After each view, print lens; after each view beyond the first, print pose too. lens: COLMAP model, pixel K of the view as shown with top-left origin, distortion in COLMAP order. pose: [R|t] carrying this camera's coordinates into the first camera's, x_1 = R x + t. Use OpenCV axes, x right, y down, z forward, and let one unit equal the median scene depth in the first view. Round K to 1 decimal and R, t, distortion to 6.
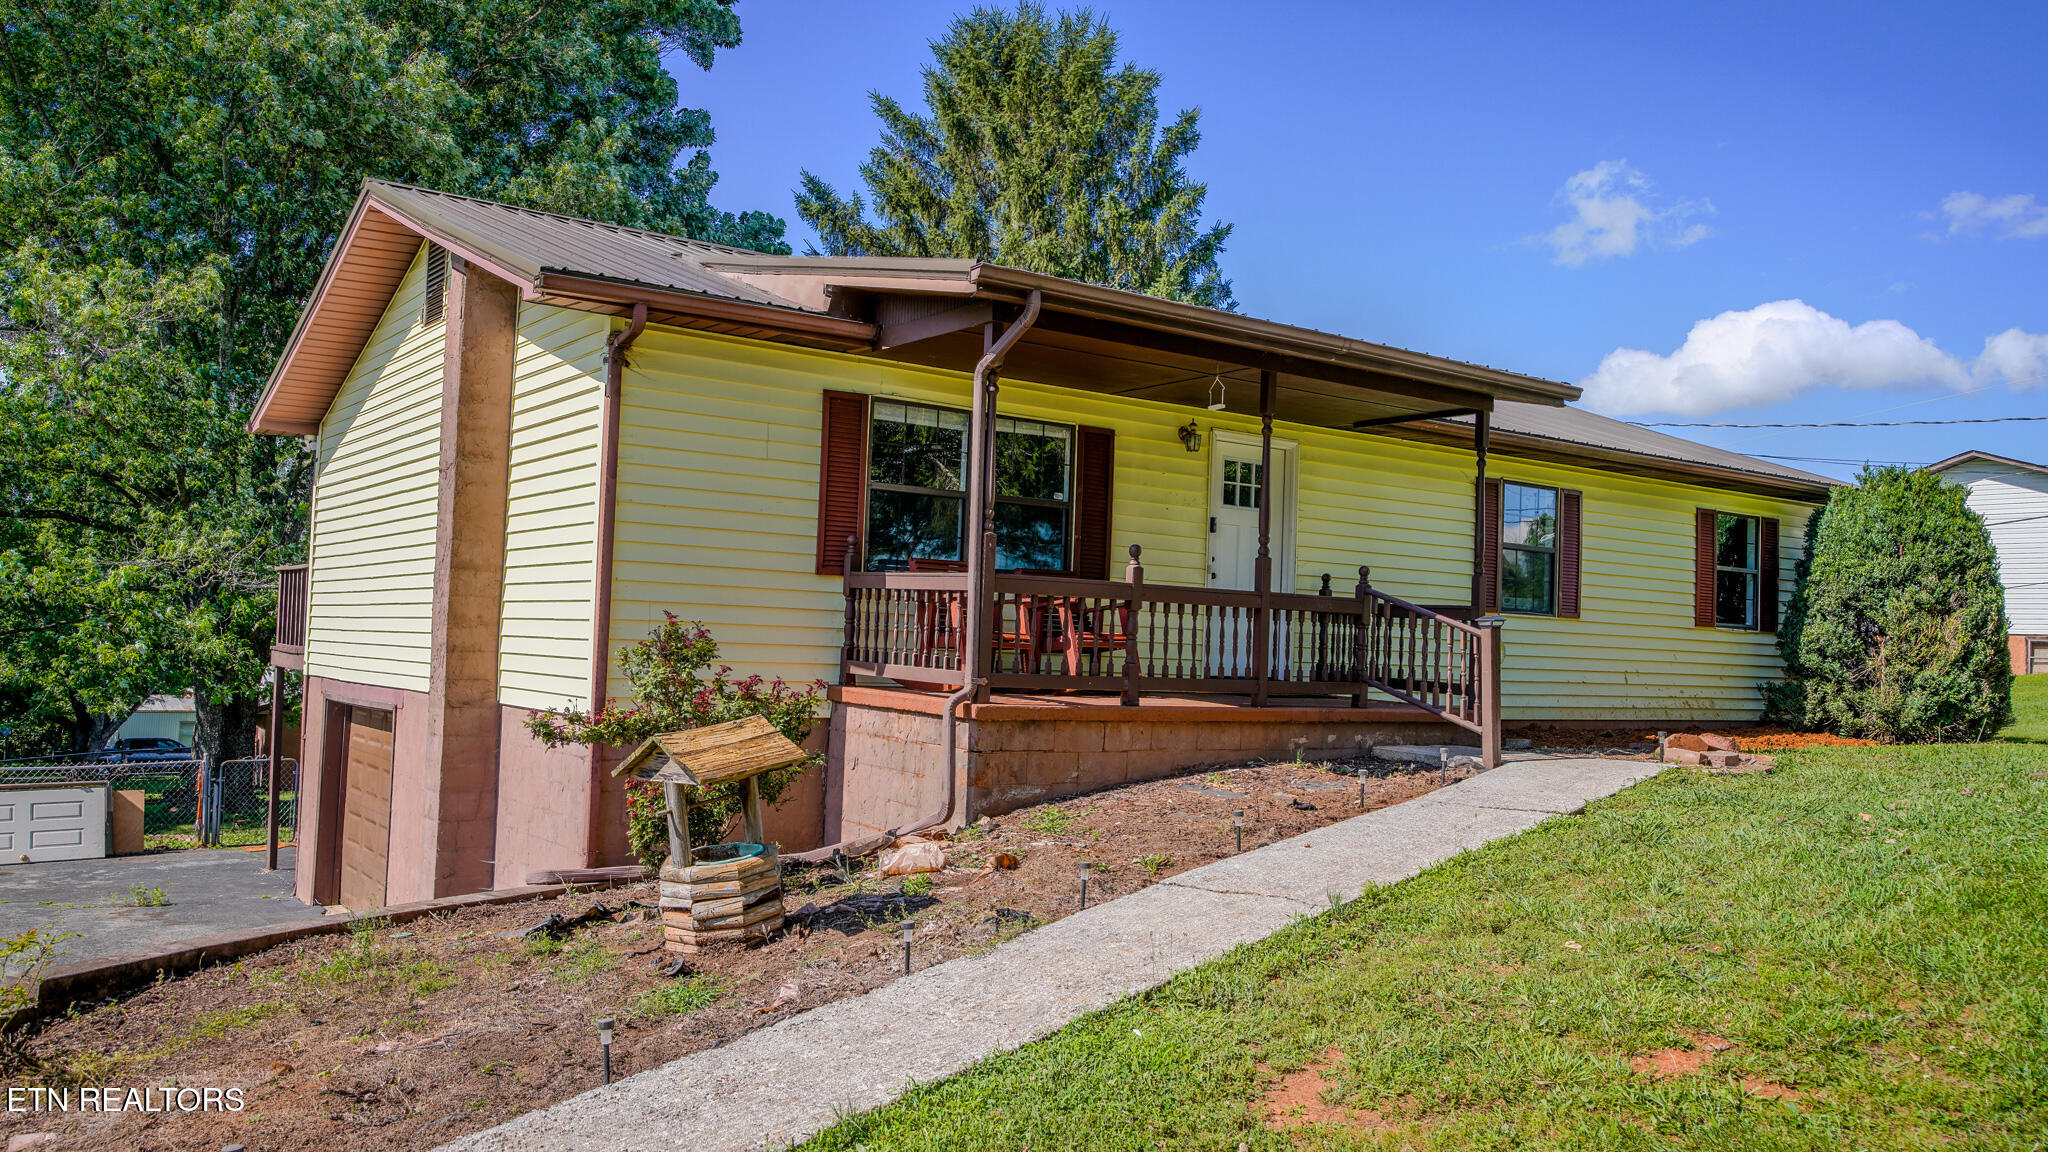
lens RADIAL K [[1592.5, 0, 1024.0], [0, 1592.5, 576.0], [0, 0, 1]] dist [-0.004179, -0.001849]
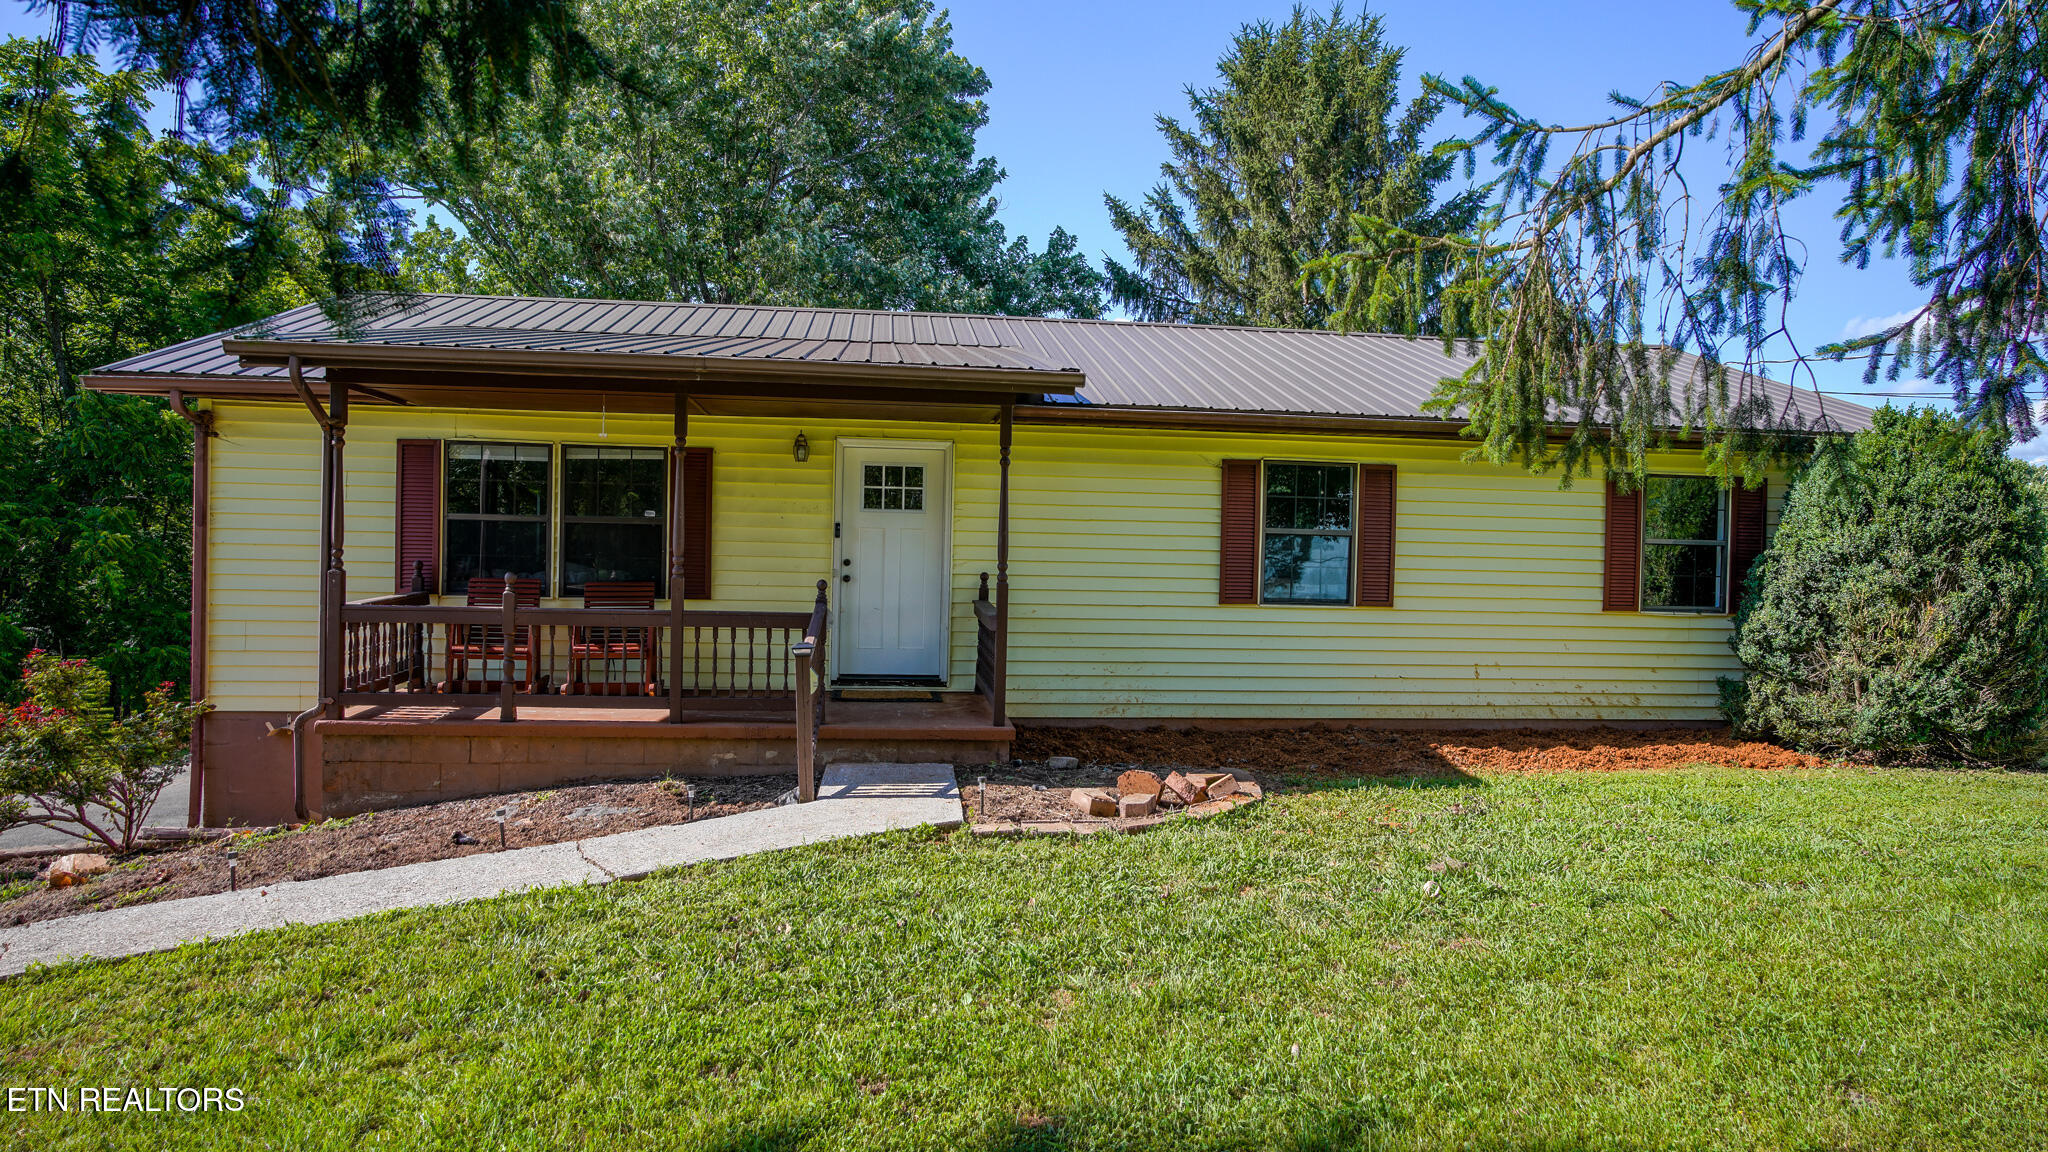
lens RADIAL K [[1266.5, 0, 1024.0], [0, 1266.5, 576.0], [0, 0, 1]] dist [-0.030117, 0.000540]
pose [[0.876071, -0.005563, -0.482150, 0.509559], [0.030670, 0.998551, 0.044208, -0.028655], [0.481206, -0.053517, 0.874972, 0.274986]]
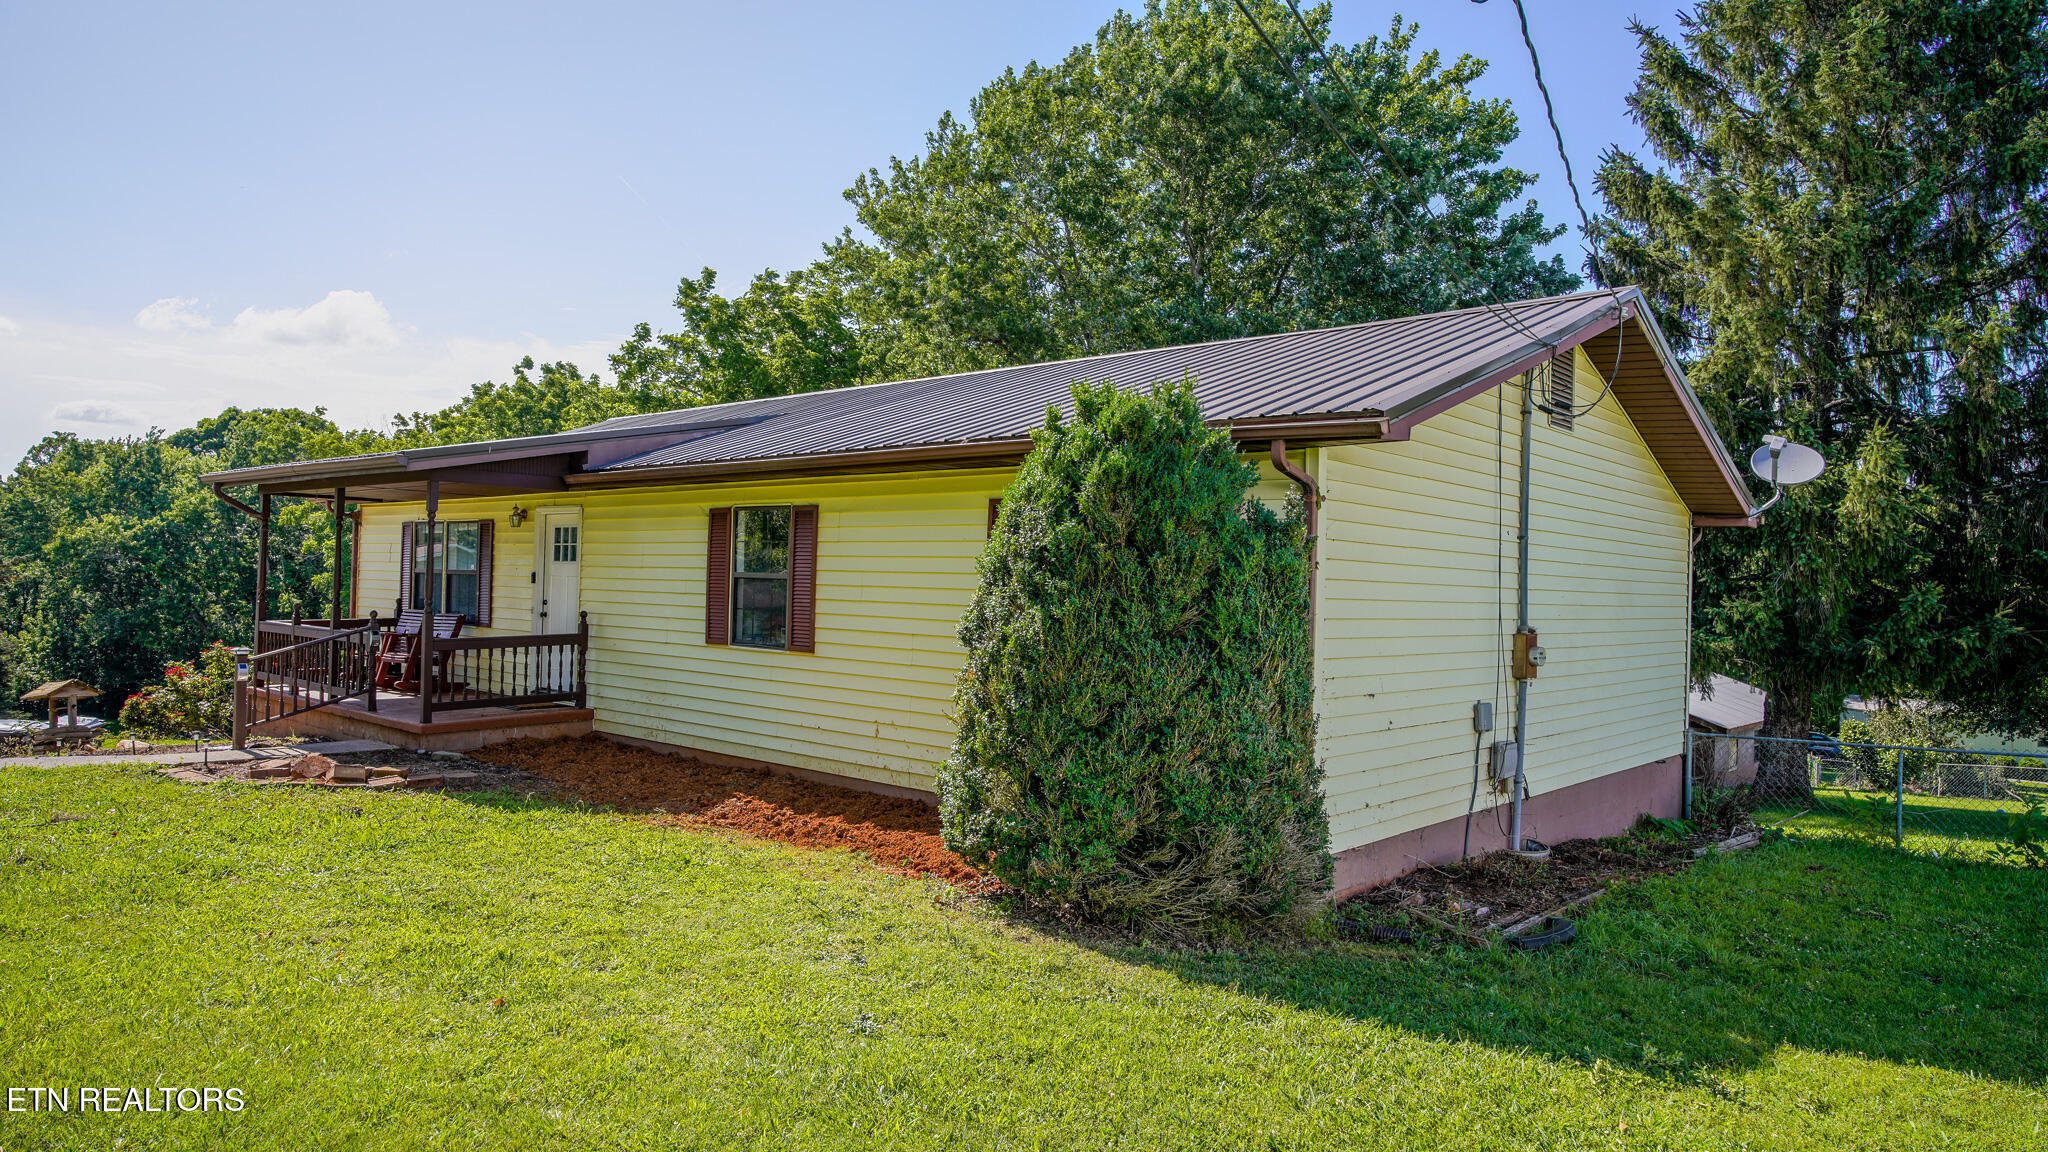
lens RADIAL K [[1266.5, 0, 1024.0], [0, 1266.5, 576.0], [0, 0, 1]] dist [-0.030117, 0.000540]
pose [[0.225553, -0.034010, -0.973637, 1.038484], [0.028372, 0.999196, -0.028330, 0.007455], [0.973818, -0.021235, 0.226337, 0.953457]]
